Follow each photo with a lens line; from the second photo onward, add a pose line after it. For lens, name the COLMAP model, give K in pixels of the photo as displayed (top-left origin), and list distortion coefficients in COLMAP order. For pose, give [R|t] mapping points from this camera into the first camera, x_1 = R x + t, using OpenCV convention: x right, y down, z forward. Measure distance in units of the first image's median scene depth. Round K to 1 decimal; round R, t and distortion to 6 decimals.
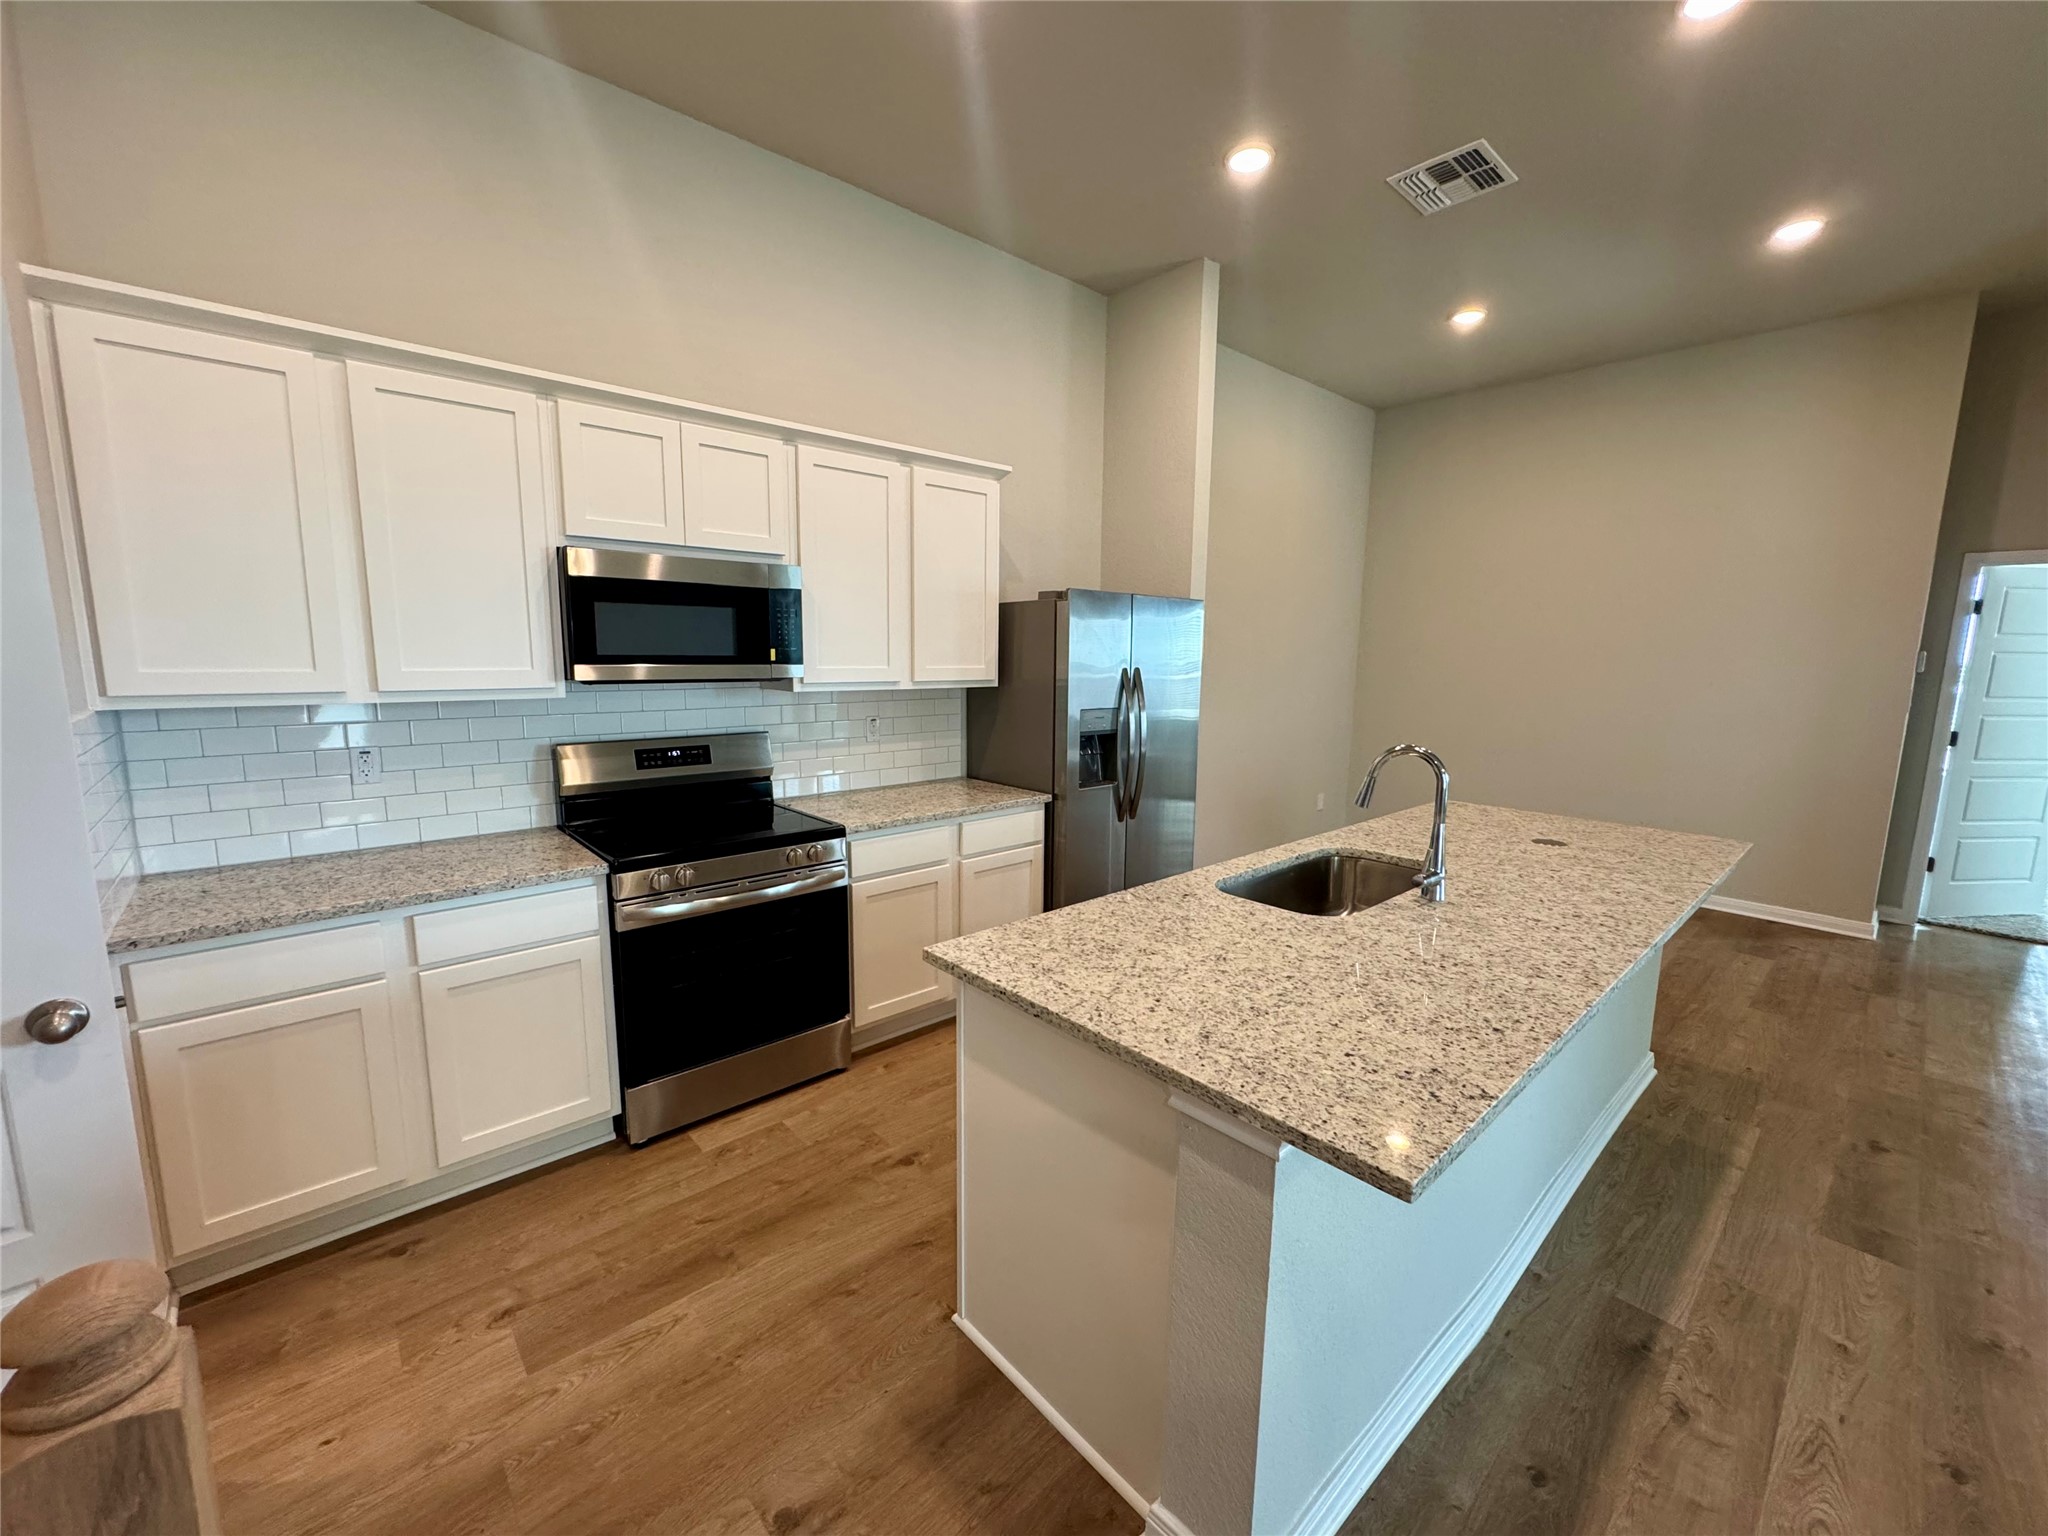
lens RADIAL K [[820.1, 0, 1019.6], [0, 820.1, 769.7], [0, 0, 1]] dist [-0.004146, 0.000435]
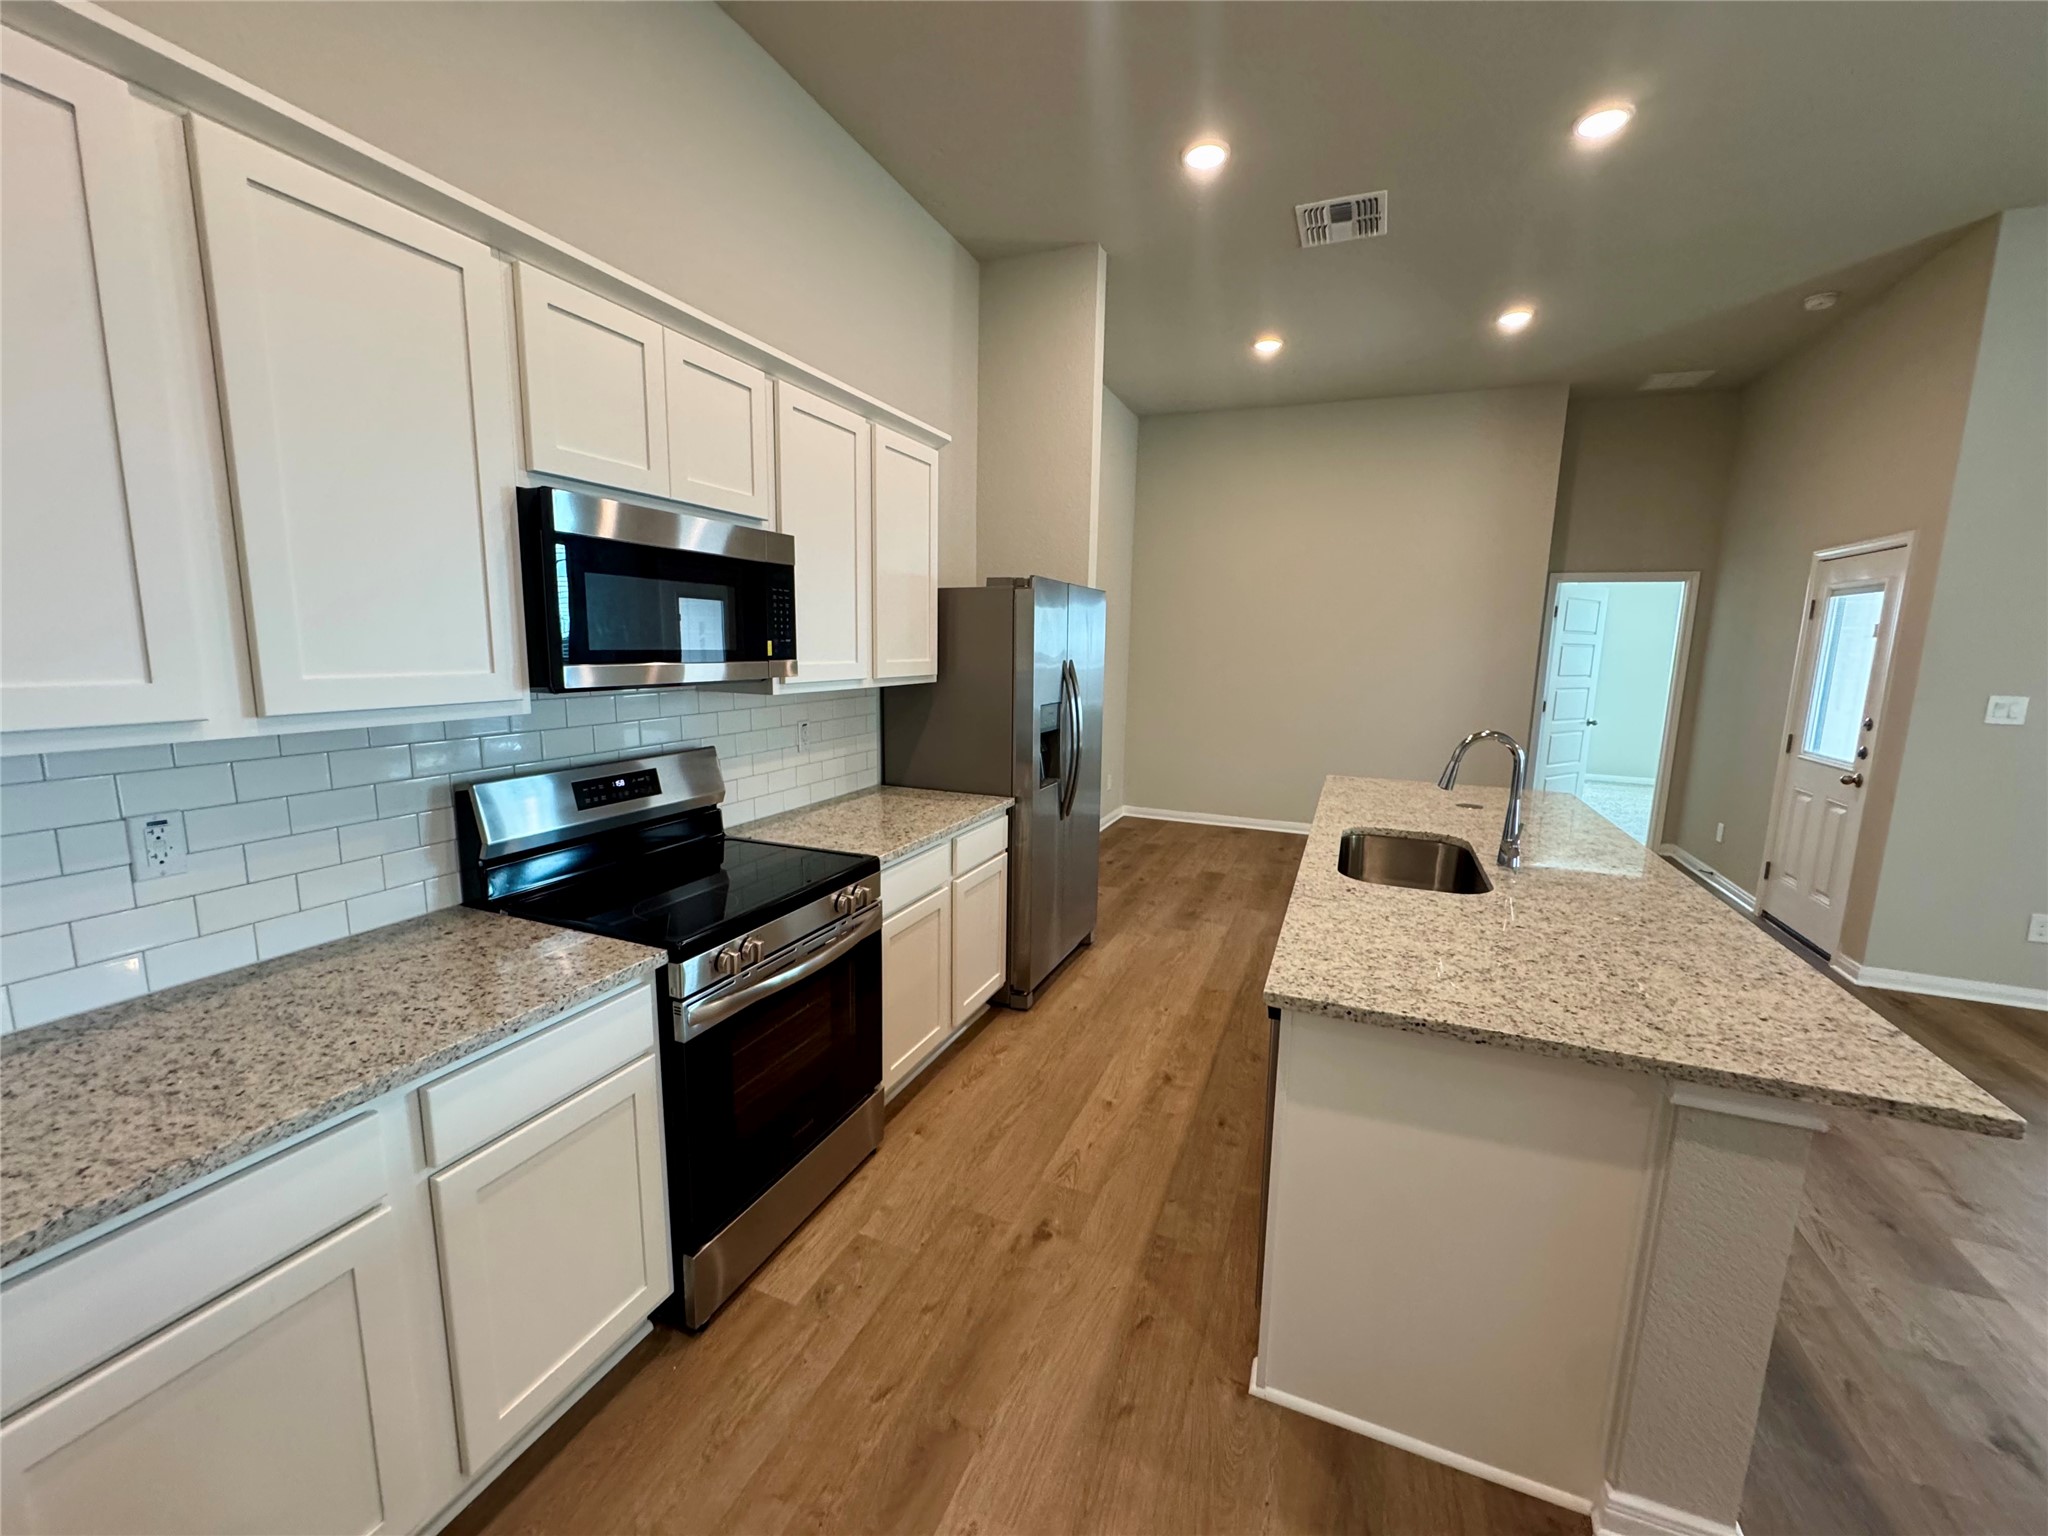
lens RADIAL K [[820.1, 0, 1024.0], [0, 820.1, 769.9], [0, 0, 1]] dist [-0.004146, 0.000435]
pose [[0.902044, -0.064113, 0.426855, -0.469752], [0.057037, 0.997940, 0.029355, -0.037831], [-0.427858, -0.002133, 0.903843, 0.215135]]
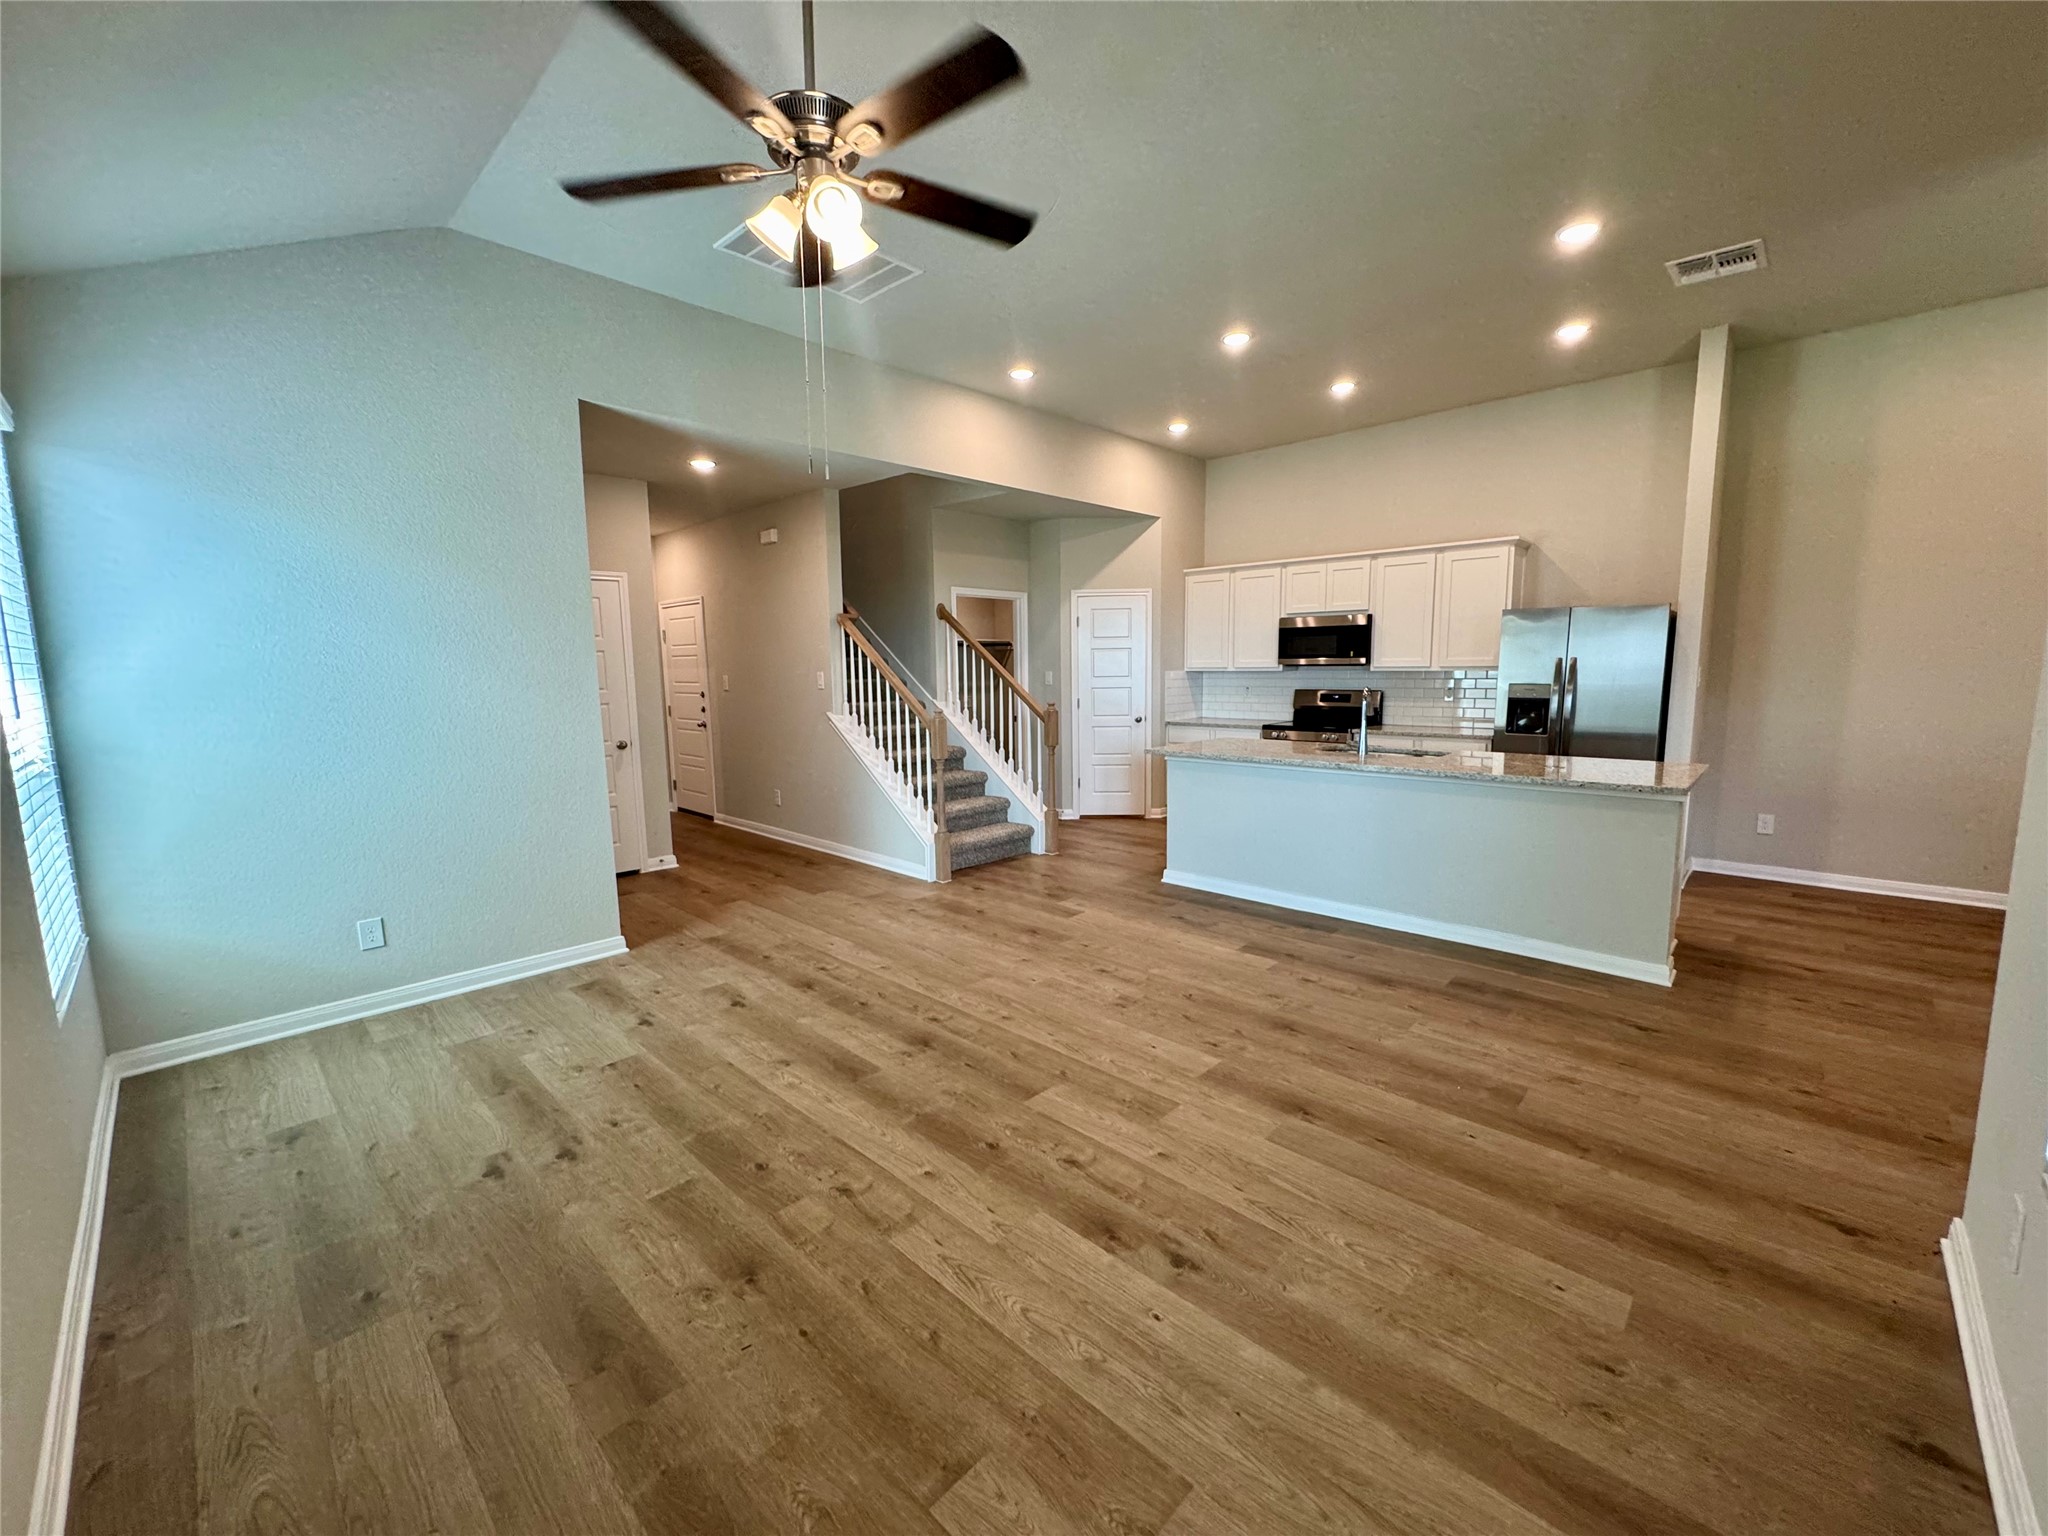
lens RADIAL K [[820.1, 0, 1027.0], [0, 820.1, 770.2], [0, 0, 1]] dist [-0.004146, 0.000435]
pose [[0.073514, 0.115100, -0.990630, 2.174144], [-0.134354, 0.985406, 0.104523, 0.072269], [0.988203, 0.125411, 0.087905, -0.080382]]
